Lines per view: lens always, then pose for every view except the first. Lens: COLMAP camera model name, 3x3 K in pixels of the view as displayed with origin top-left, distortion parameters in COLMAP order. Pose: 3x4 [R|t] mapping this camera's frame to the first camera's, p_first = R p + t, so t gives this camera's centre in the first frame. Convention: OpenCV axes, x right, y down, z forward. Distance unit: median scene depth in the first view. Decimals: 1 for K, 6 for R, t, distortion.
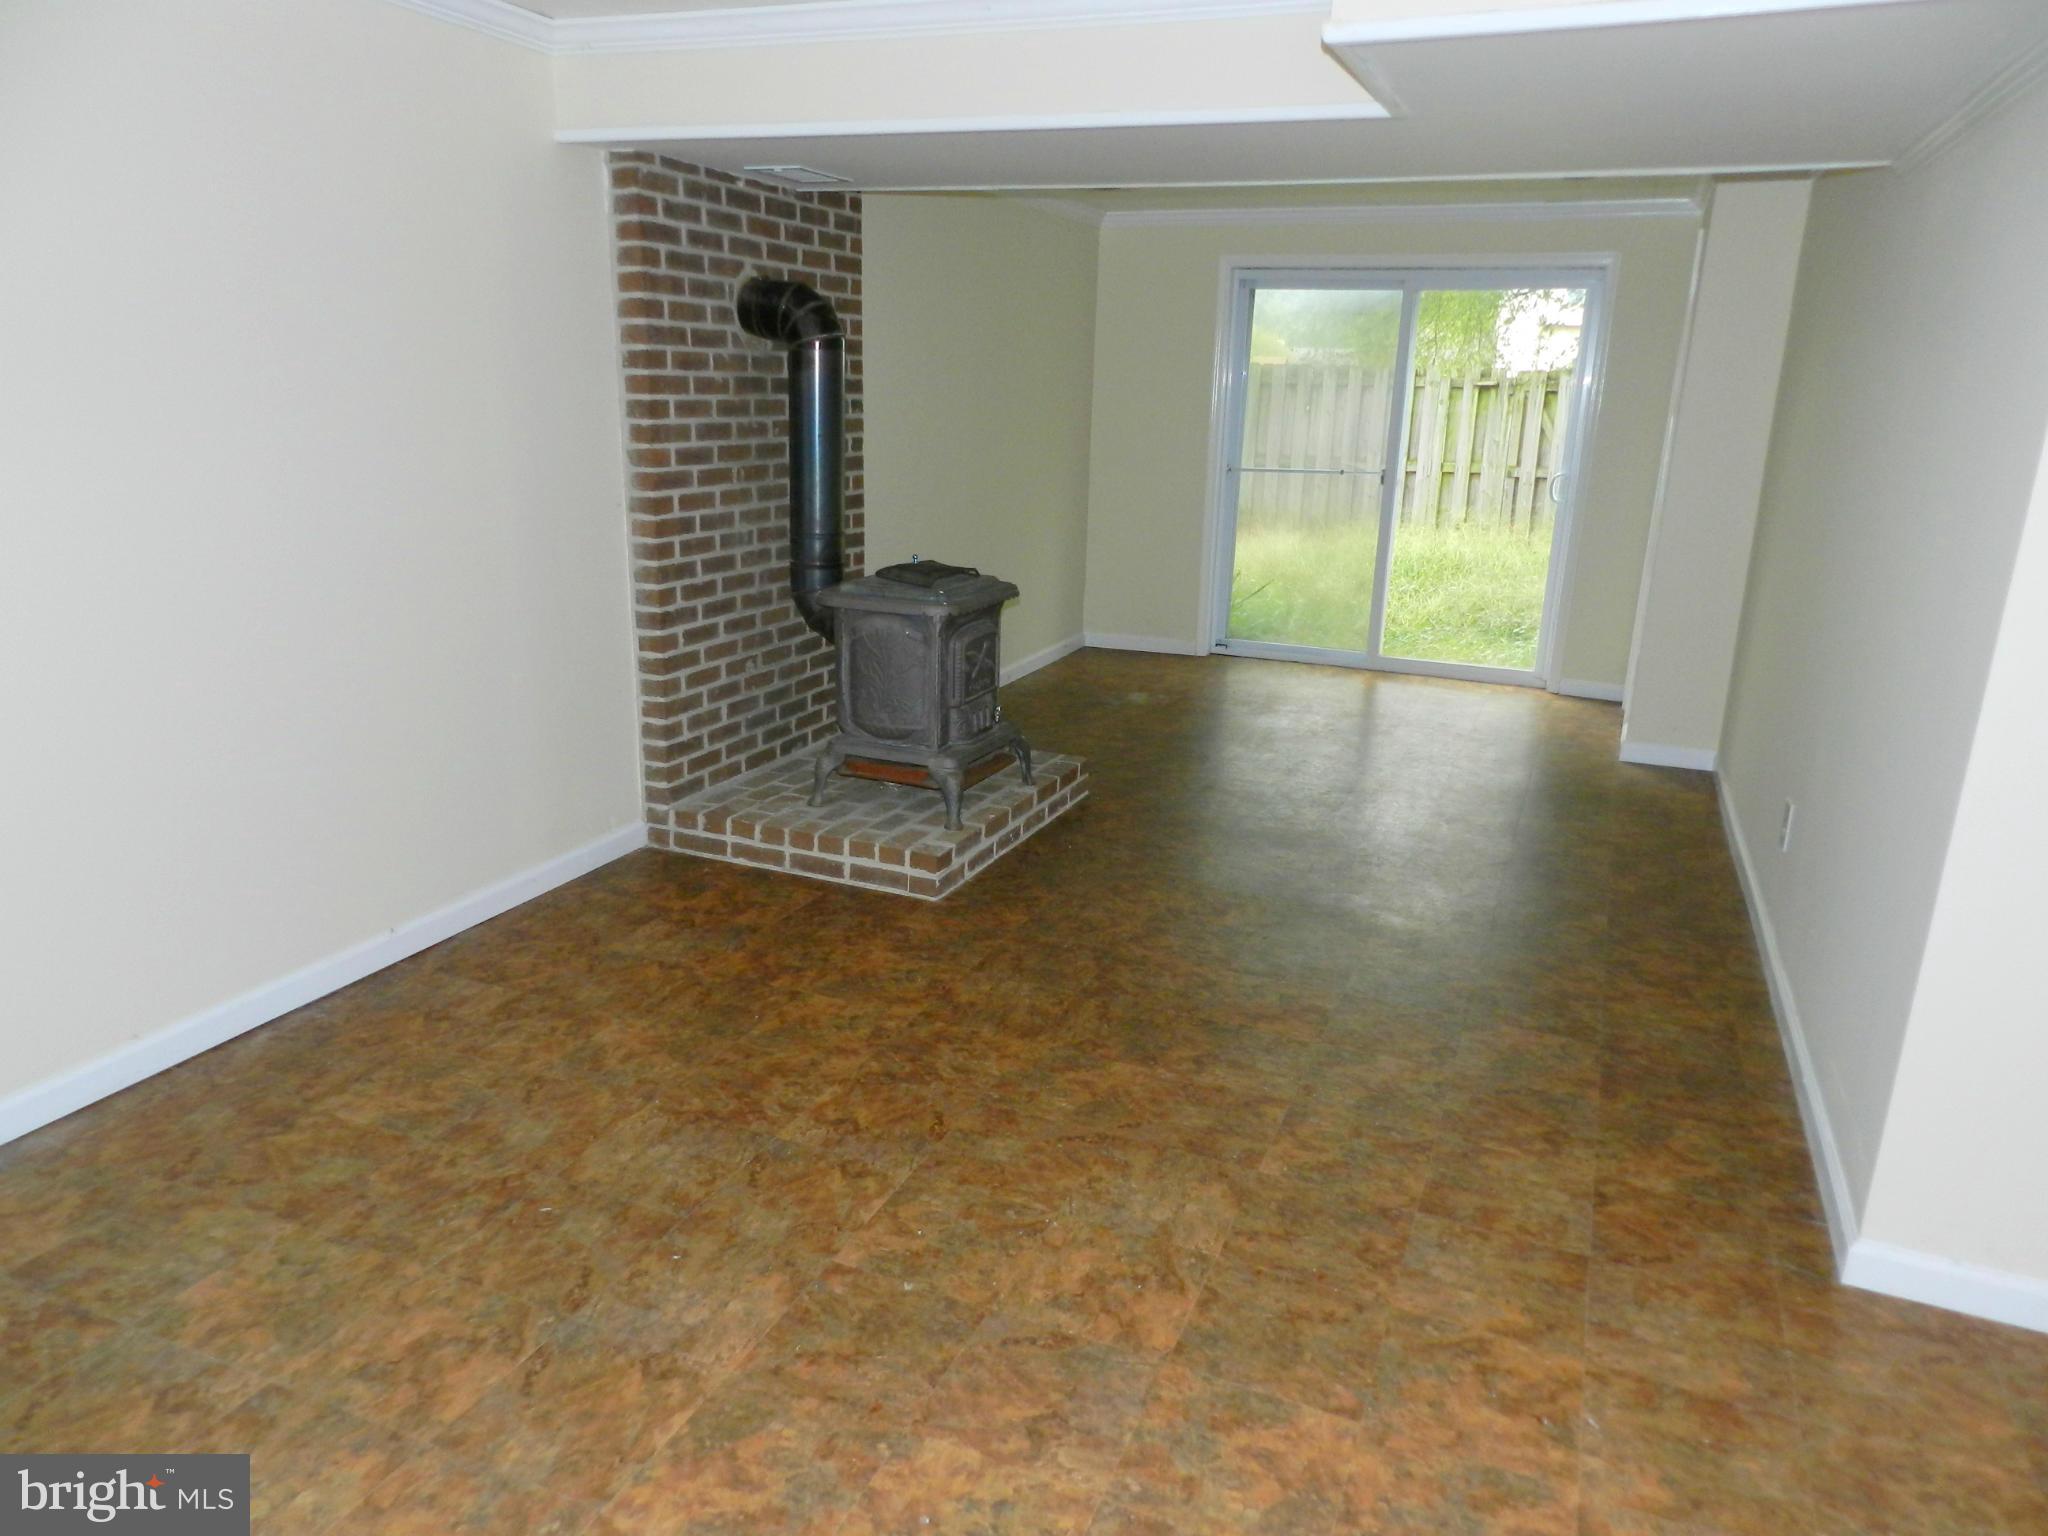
lens RADIAL K [[1383.8, 0, 1024.0], [0, 1383.8, 768.0], [0, 0, 1]] dist [0.009511, 0.000282]
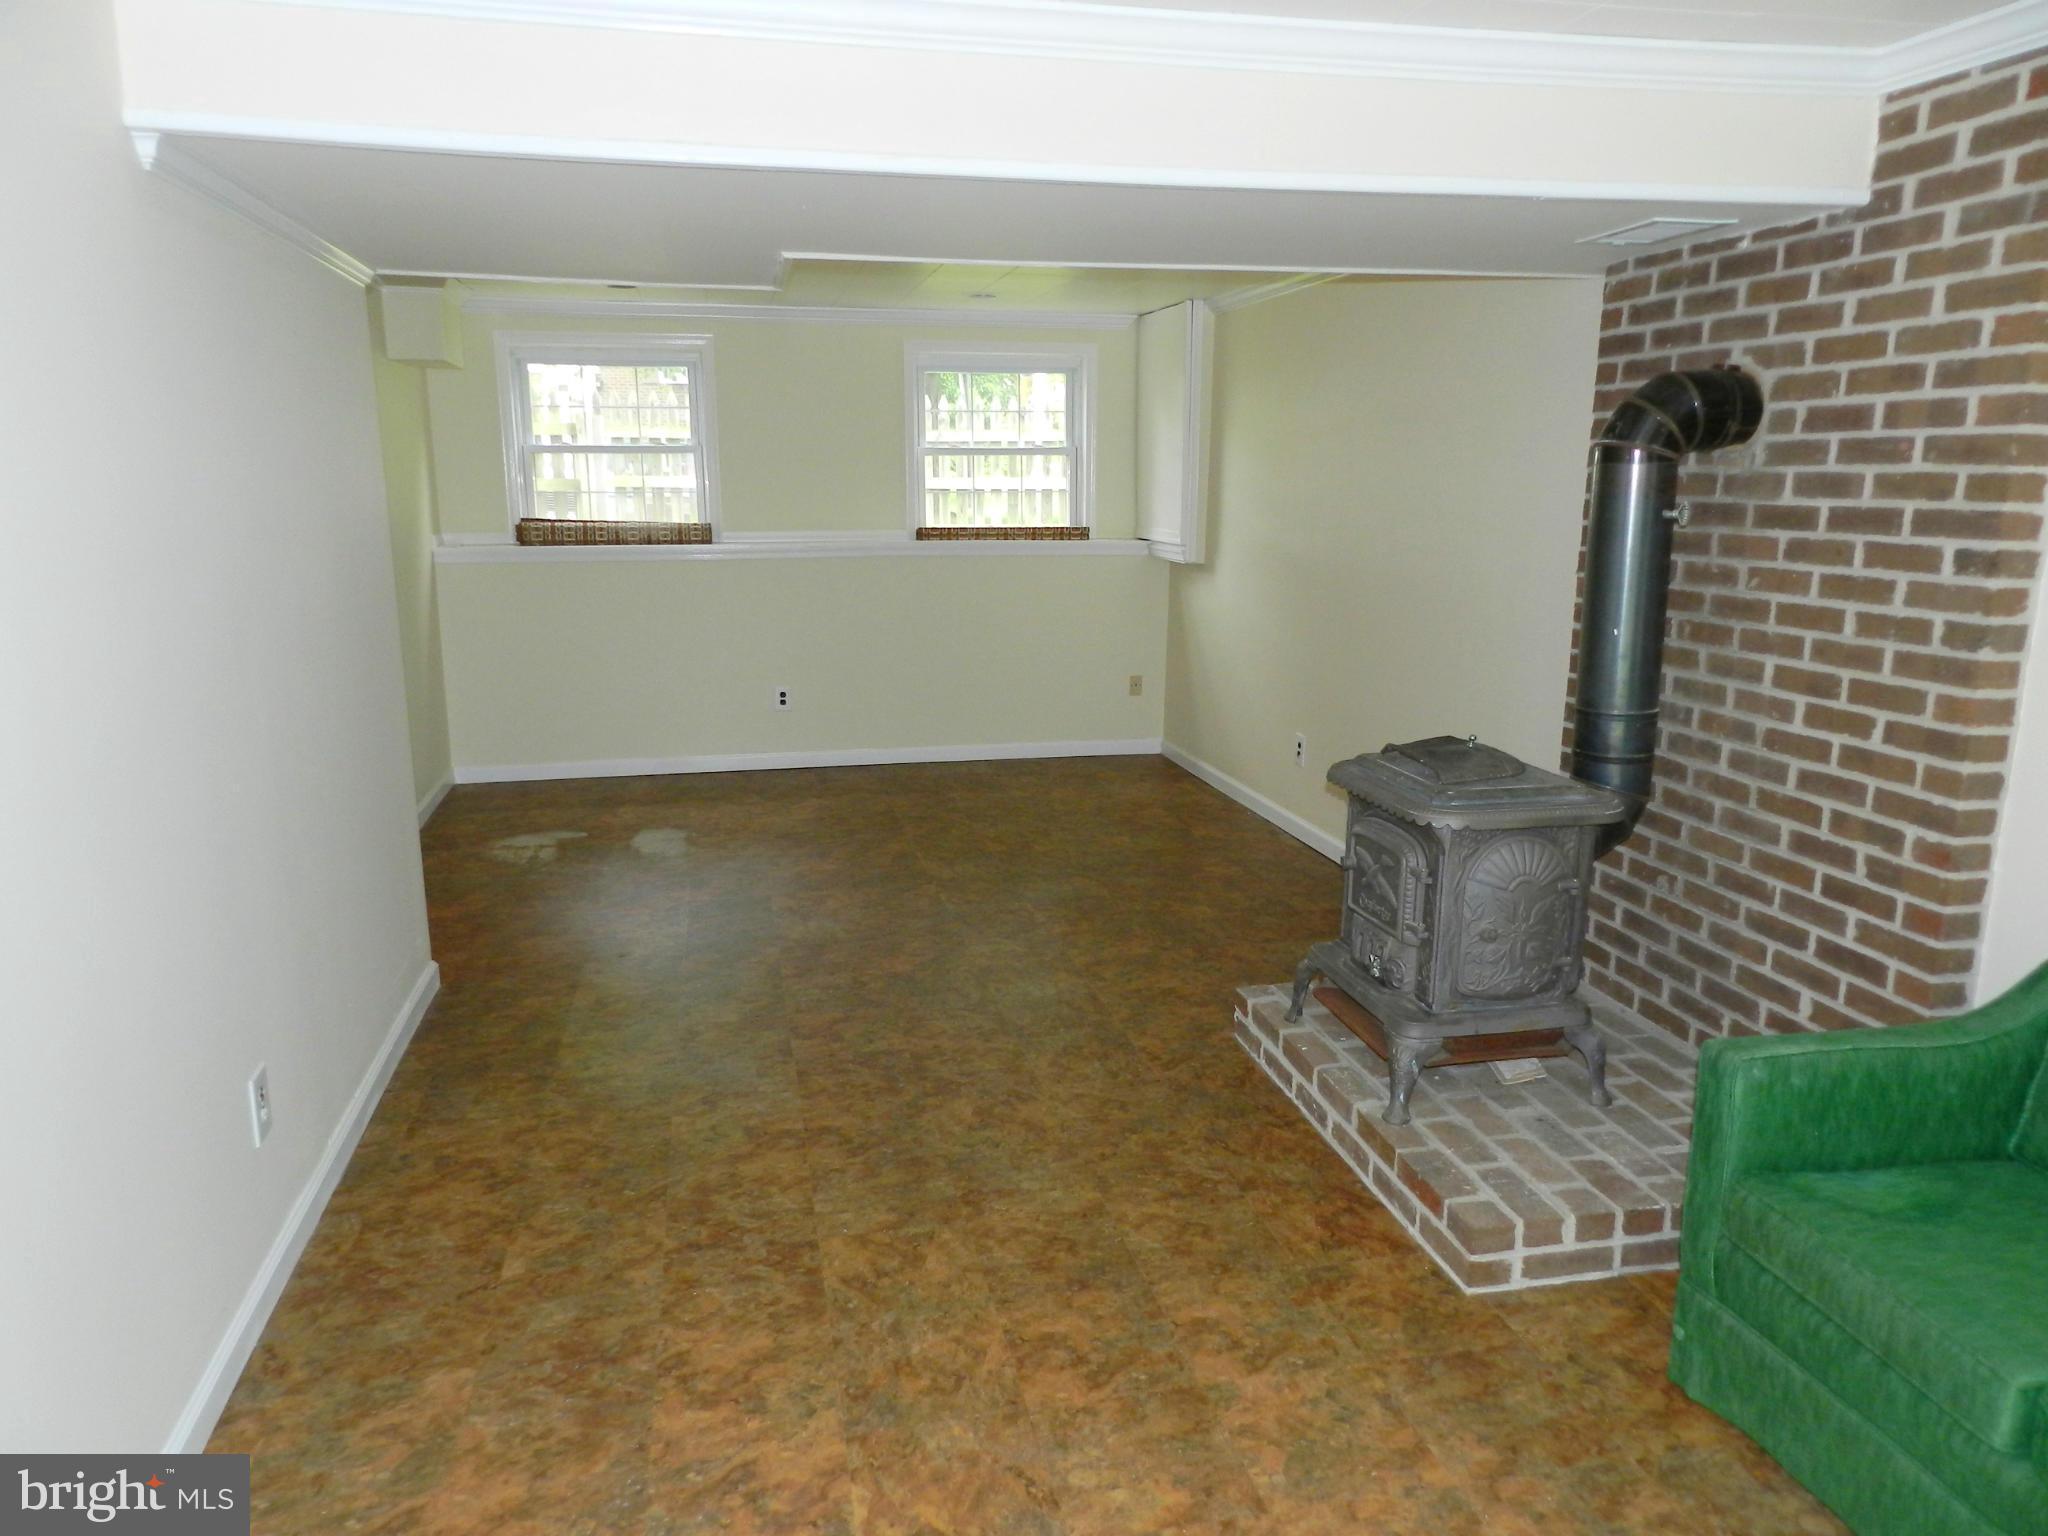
lens RADIAL K [[1383.8, 0, 1024.0], [0, 1383.8, 768.0], [0, 0, 1]] dist [0.009511, 0.000282]
pose [[-0.816100, 0.088355, -0.571117, 0.540462], [-0.183833, 0.897223, 0.401493, -0.393717], [0.547893, 0.432649, -0.715981, 1.420490]]
